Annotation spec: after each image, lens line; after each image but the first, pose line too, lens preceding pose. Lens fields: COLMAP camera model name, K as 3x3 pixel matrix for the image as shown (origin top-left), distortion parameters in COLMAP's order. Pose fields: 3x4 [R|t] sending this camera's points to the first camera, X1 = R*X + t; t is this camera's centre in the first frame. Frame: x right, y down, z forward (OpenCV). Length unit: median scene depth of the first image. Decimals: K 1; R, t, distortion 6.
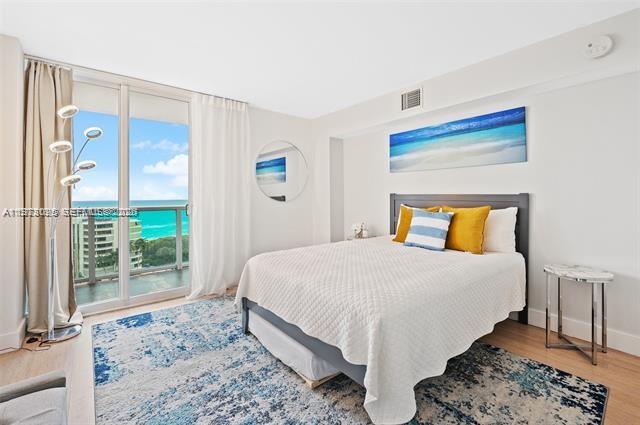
lens RADIAL K [[269.1, 0, 312.6], [0, 269.1, 190.2], [0, 0, 1]] dist [-0.003825, 0.000109]
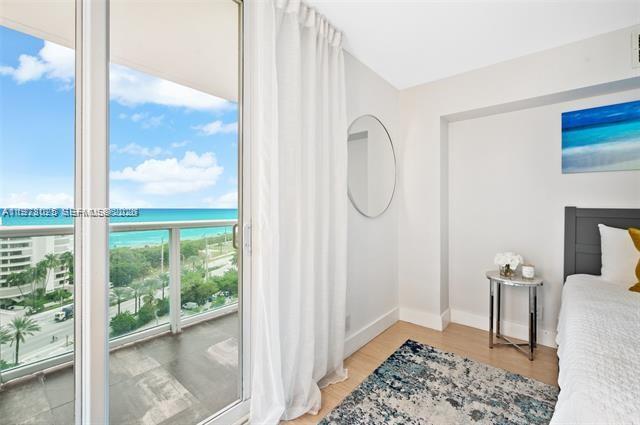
lens RADIAL K [[269.1, 0, 313.7], [0, 269.1, 207.2], [0, 0, 1]] dist [-0.003825, 0.000109]
pose [[0.985081, 0.014935, 0.171444, -0.386992], [-0.018529, 0.999640, 0.019387, 0.012079], [-0.171093, -0.022275, 0.985003, 0.481518]]
